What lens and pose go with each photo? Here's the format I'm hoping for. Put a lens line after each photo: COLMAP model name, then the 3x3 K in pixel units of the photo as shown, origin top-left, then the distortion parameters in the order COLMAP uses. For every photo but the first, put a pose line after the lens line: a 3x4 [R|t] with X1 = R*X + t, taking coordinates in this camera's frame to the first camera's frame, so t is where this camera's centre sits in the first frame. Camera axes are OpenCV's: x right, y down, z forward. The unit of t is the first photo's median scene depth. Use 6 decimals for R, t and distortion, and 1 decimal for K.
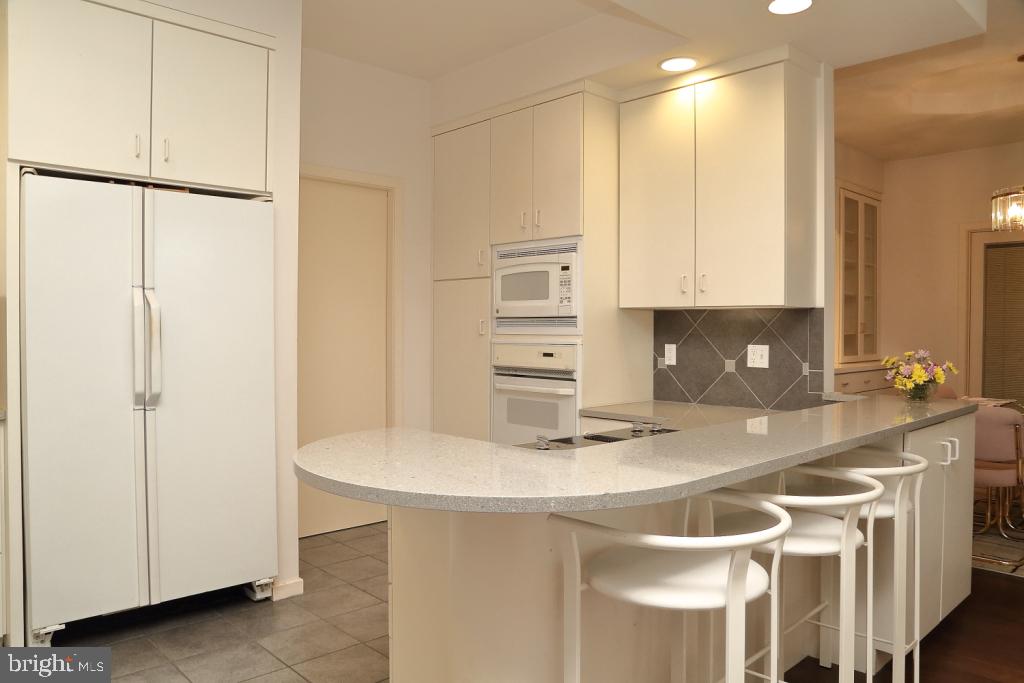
lens RADIAL K [[742.6, 0, 512.0], [0, 742.6, 341.5], [0, 0, 1]] dist [-0.121668, 0.095059]
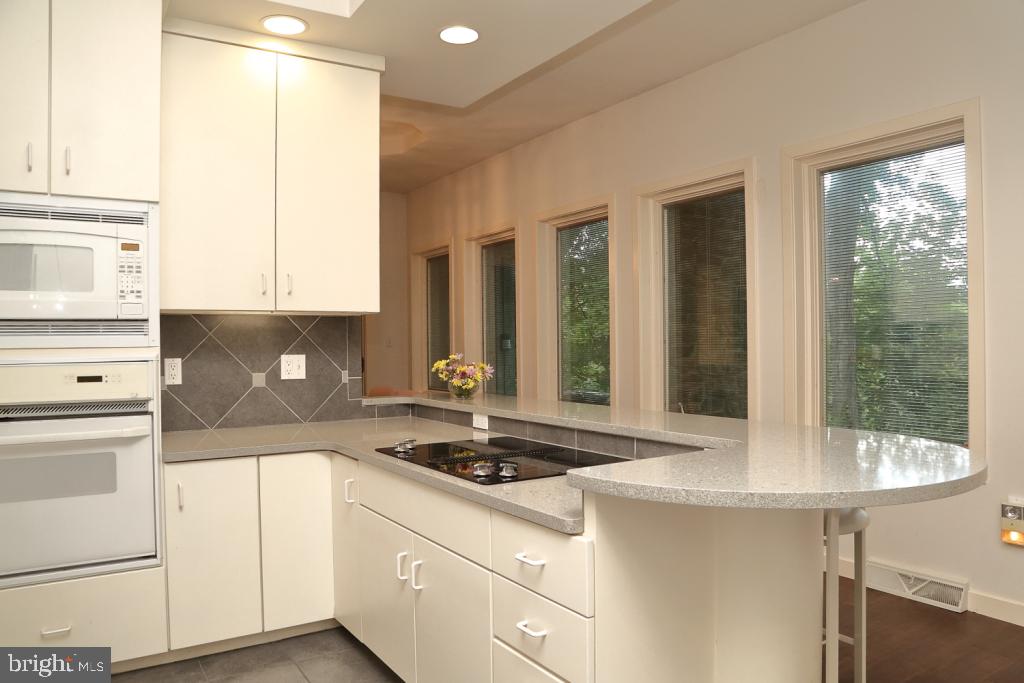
lens RADIAL K [[722.2, 0, 512.0], [0, 722.2, 341.5], [0, 0, 1]] dist [-0.120607, 0.075219]
pose [[0.188280, -0.004394, 0.982106, -0.483860], [0.032095, 0.999483, -0.001681, -0.001554], [-0.981591, 0.031837, 0.188323, 0.545248]]
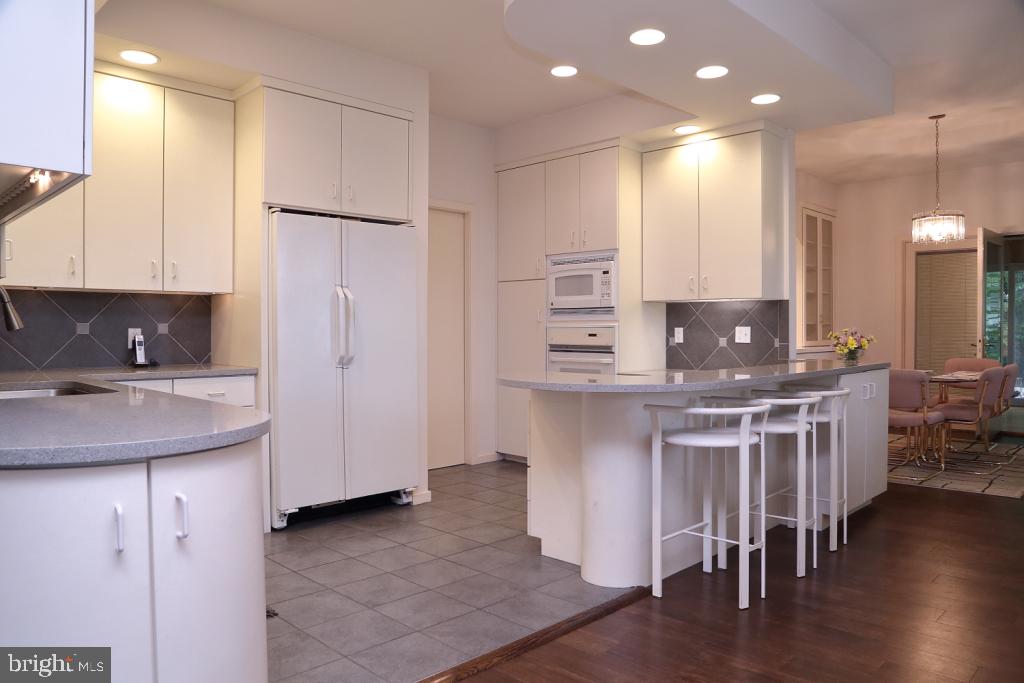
lens RADIAL K [[722.2, 0, 512.0], [0, 722.2, 341.5], [0, 0, 1]] dist [-0.120607, 0.075219]
pose [[0.999599, -0.005450, 0.027804, -0.142685], [0.005455, 0.999985, -0.000096, 0.030030], [-0.027803, 0.000248, 0.999613, -0.349459]]
